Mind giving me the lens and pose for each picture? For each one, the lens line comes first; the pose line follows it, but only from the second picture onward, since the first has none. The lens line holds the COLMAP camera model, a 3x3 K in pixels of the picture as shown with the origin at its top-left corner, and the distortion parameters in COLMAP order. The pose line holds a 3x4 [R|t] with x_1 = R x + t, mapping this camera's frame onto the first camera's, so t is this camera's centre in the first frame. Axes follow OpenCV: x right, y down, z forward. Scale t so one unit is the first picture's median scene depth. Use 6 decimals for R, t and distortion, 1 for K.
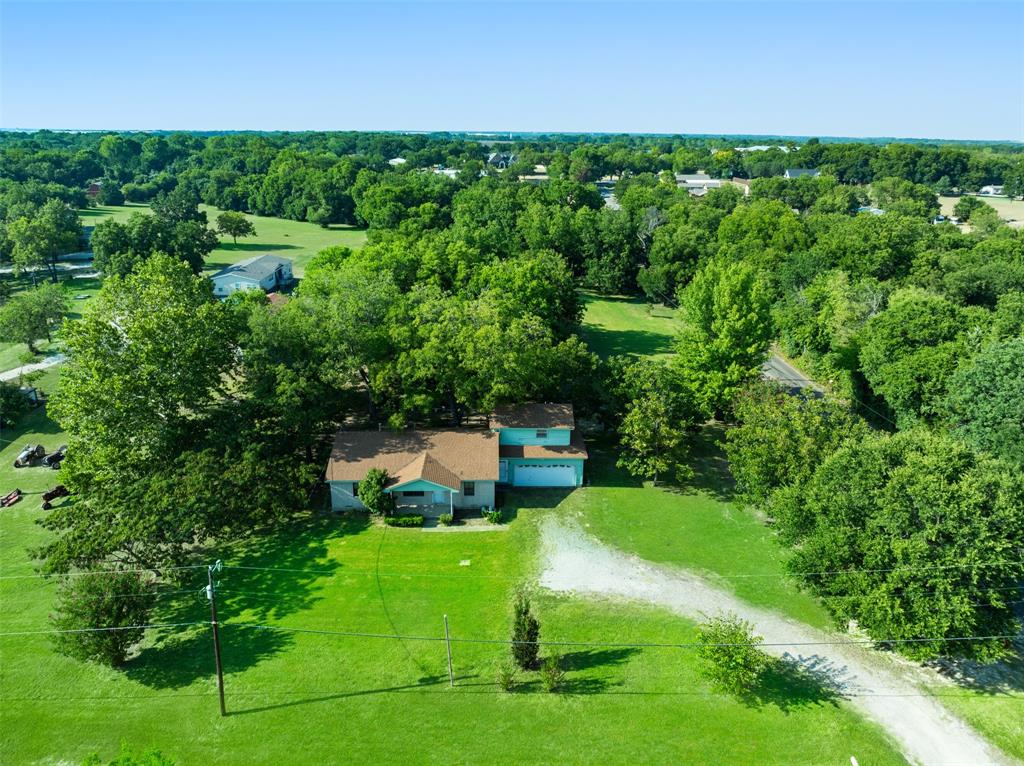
lens RADIAL K [[718.1, 0, 512.0], [0, 718.1, 383.0], [0, 0, 1]] dist [-0.033221, 0.005530]
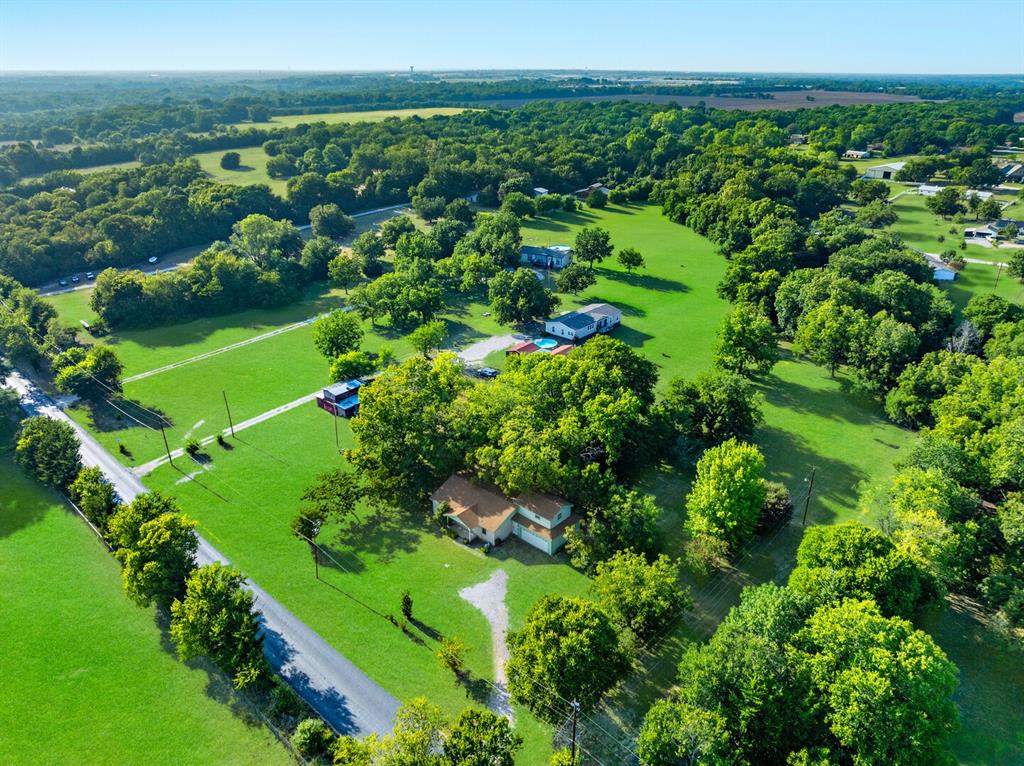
lens RADIAL K [[718.1, 0, 512.0], [0, 718.1, 383.0], [0, 0, 1]] dist [-0.033221, 0.005530]
pose [[0.730059, 0.262762, -0.630848, 0.540175], [-0.213702, 0.964609, 0.154471, -0.264989], [0.649111, 0.022040, 0.760374, -0.183999]]
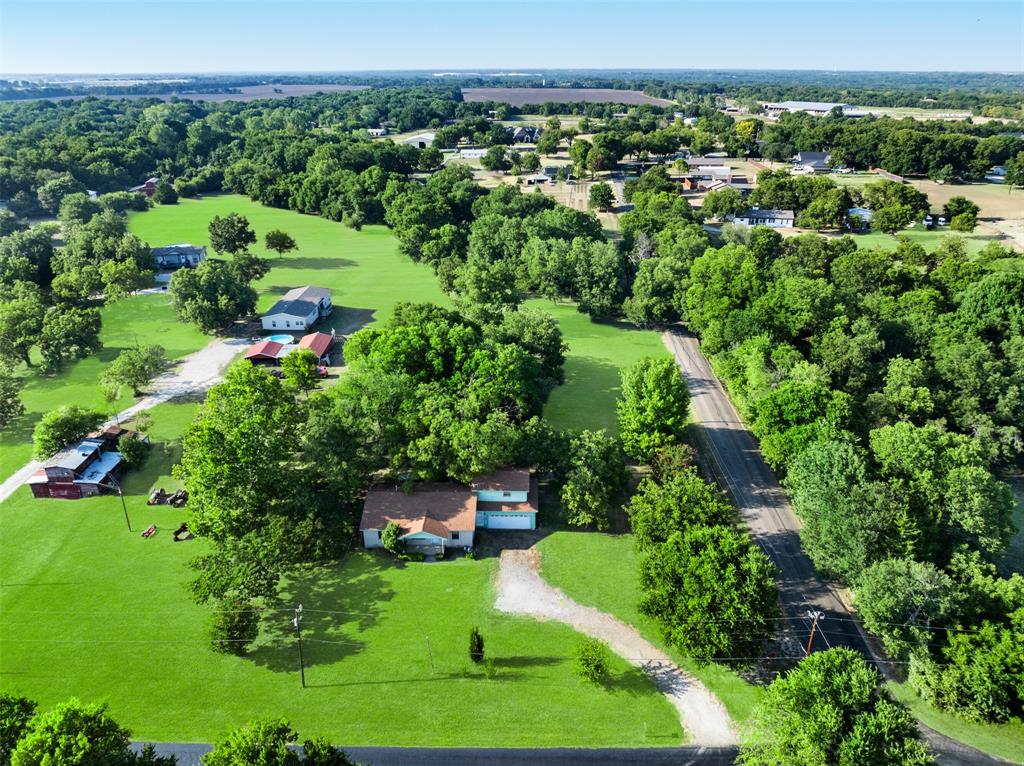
lens RADIAL K [[718.1, 0, 512.0], [0, 718.1, 383.0], [0, 0, 1]] dist [-0.033221, 0.005530]
pose [[0.998779, 0.005149, -0.049128, 0.066715], [-0.001140, 0.996690, 0.081285, -0.148864], [0.049384, -0.081130, 0.995479, -0.233949]]
